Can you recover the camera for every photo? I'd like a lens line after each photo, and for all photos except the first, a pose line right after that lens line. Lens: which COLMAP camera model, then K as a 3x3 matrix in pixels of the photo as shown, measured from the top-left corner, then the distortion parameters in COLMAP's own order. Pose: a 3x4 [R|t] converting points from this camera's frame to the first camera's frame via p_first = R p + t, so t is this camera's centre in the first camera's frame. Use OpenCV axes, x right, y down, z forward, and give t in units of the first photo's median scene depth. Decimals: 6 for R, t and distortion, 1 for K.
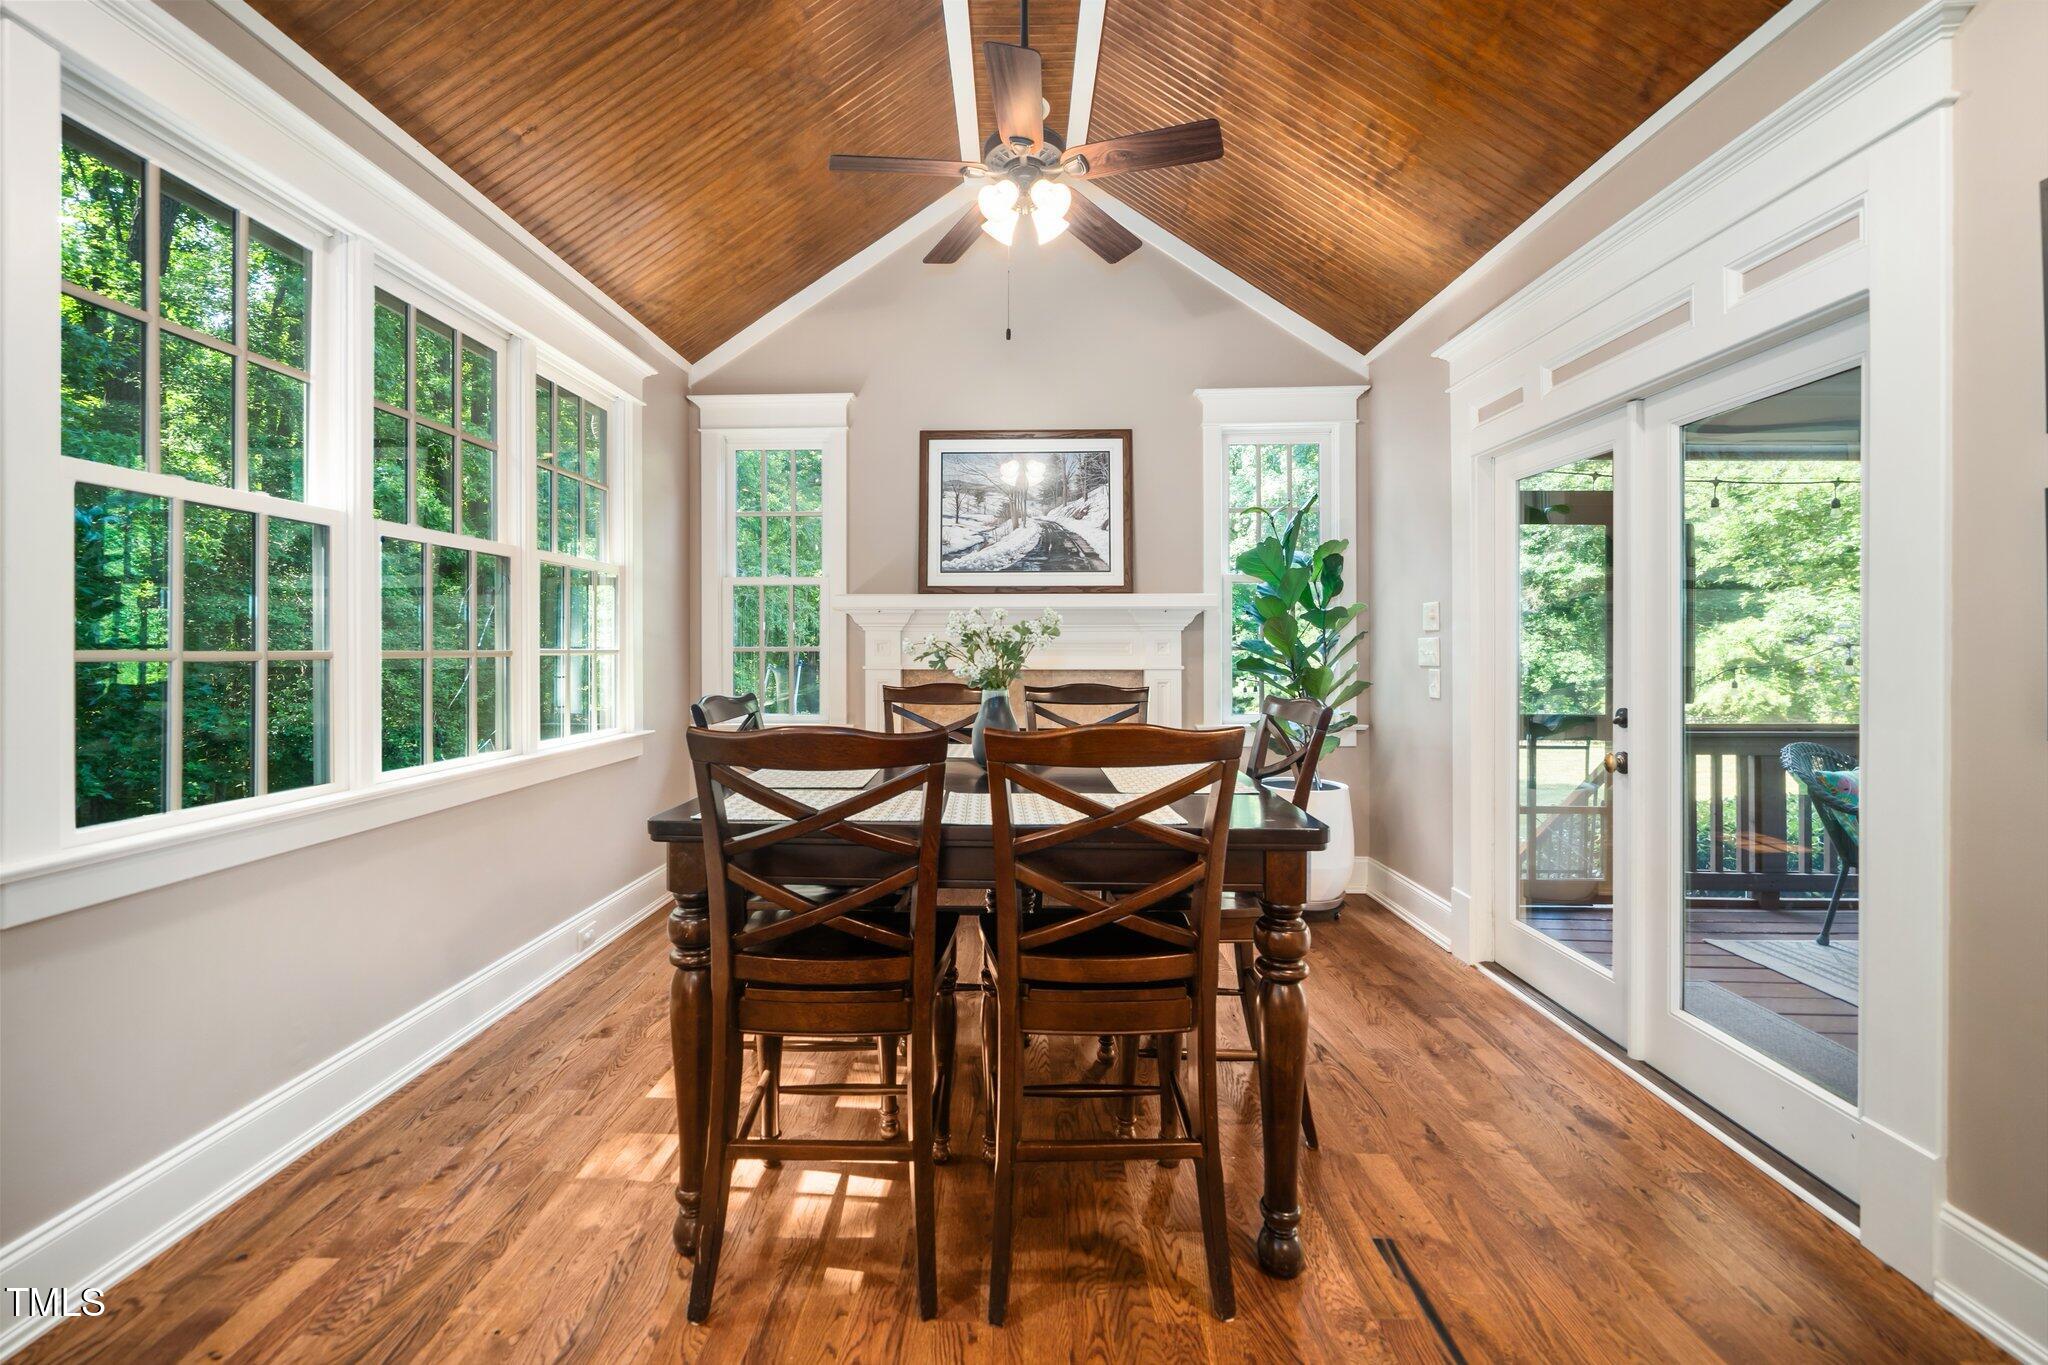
lens RADIAL K [[827.9, 0, 1008.1], [0, 827.9, 643.3], [0, 0, 1]] dist [0.002600, 0.000189]
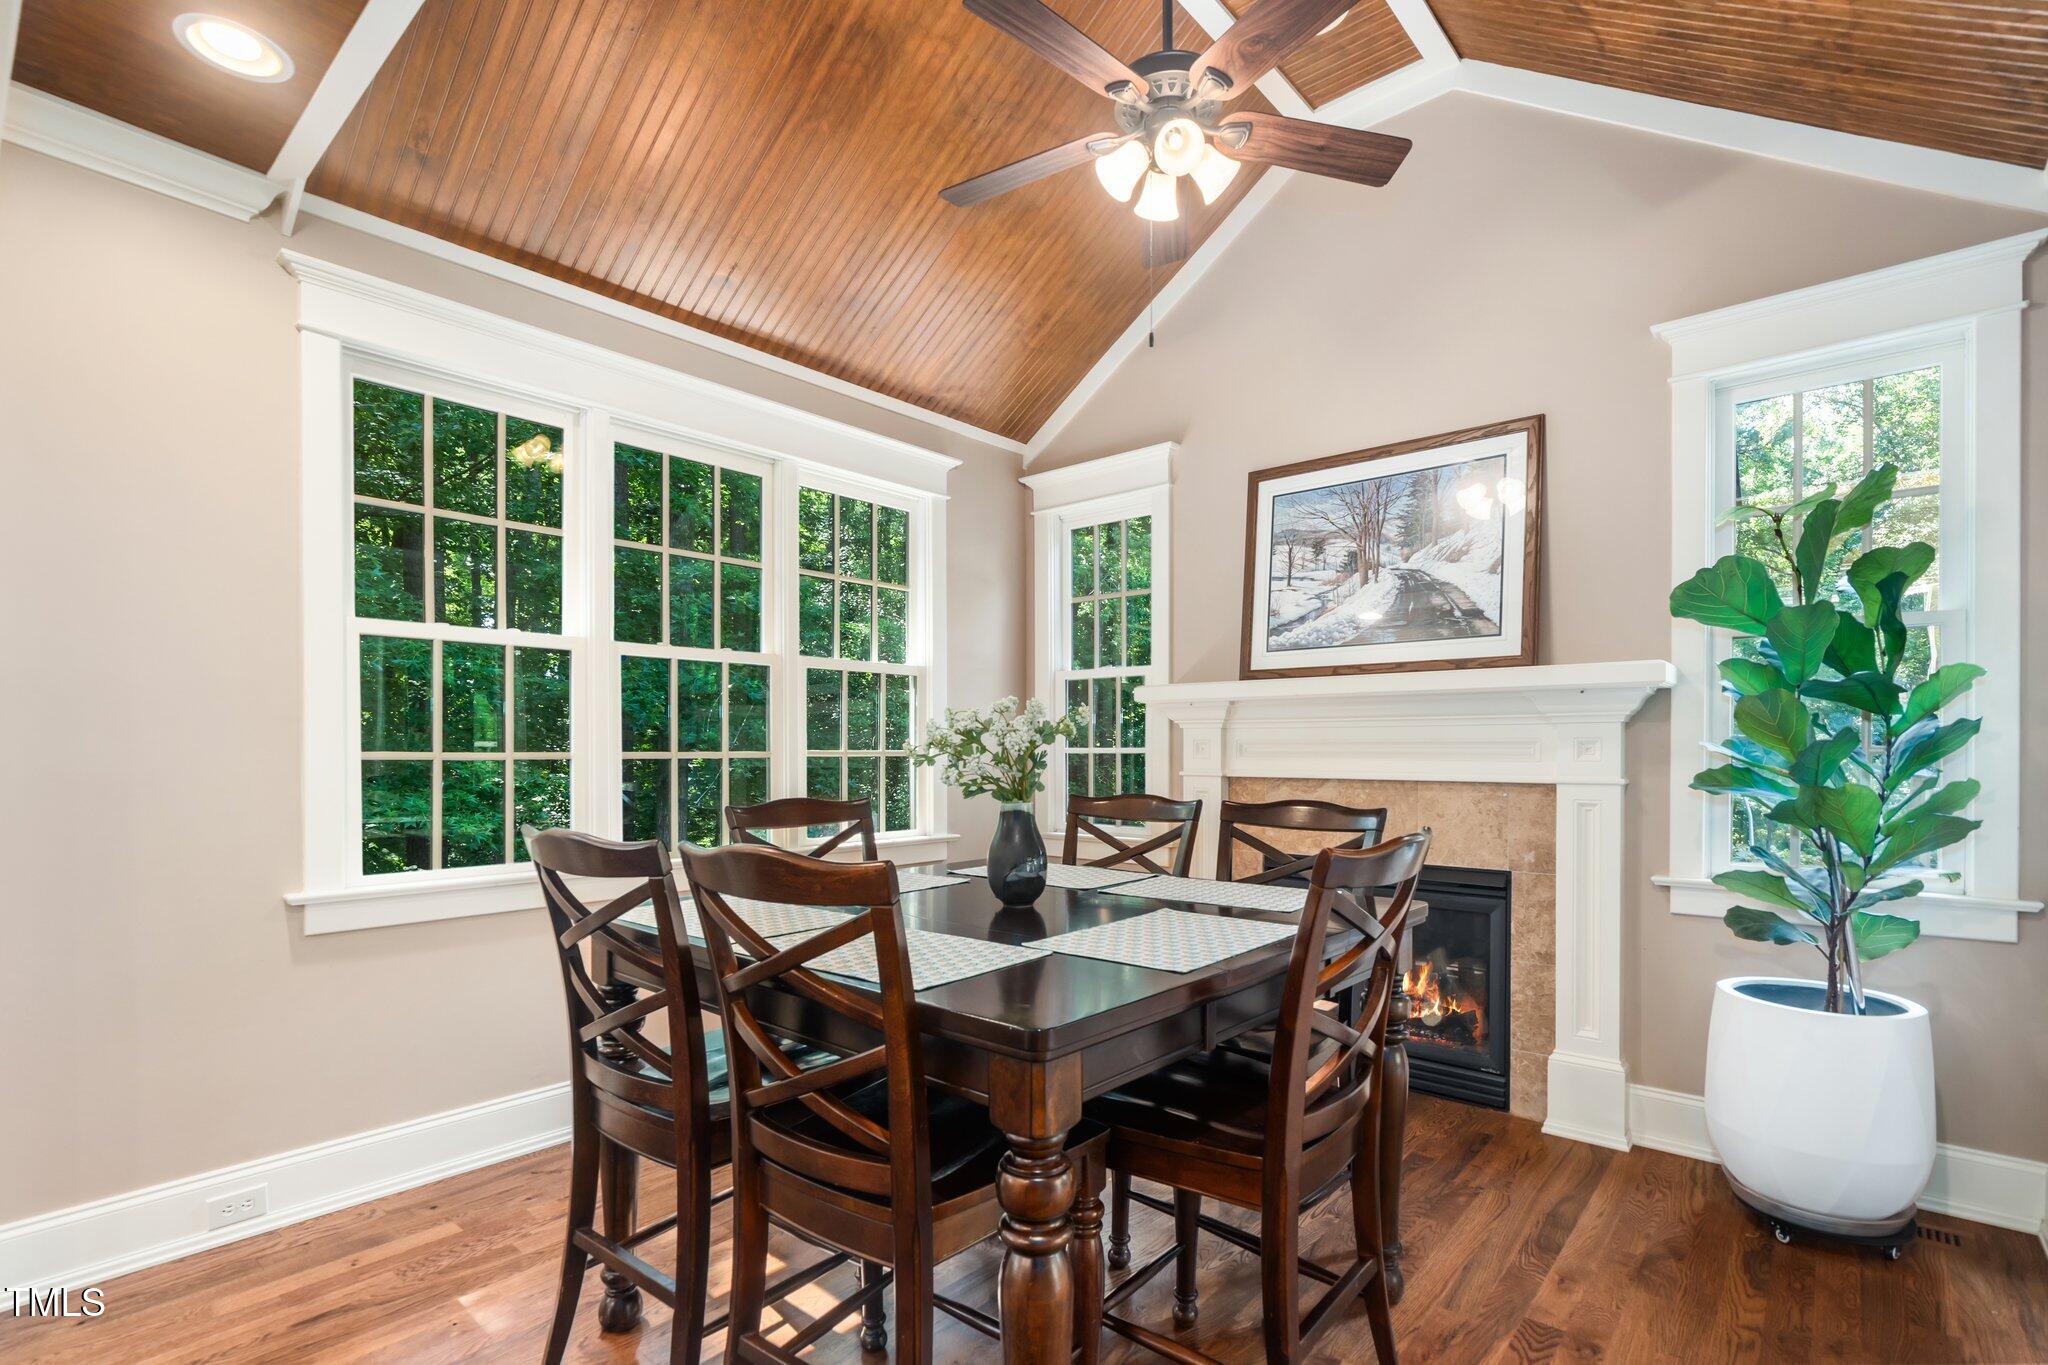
lens RADIAL K [[961.4, 0, 1027.4], [0, 961.4, 748.6], [0, 0, 1]] dist [0.000637, -0.000481]
pose [[0.783812, 0.003047, -0.620991, 0.303506], [0.003241, 0.999954, 0.008998, -0.003383], [0.620990, -0.009065, 0.783766, 0.153673]]
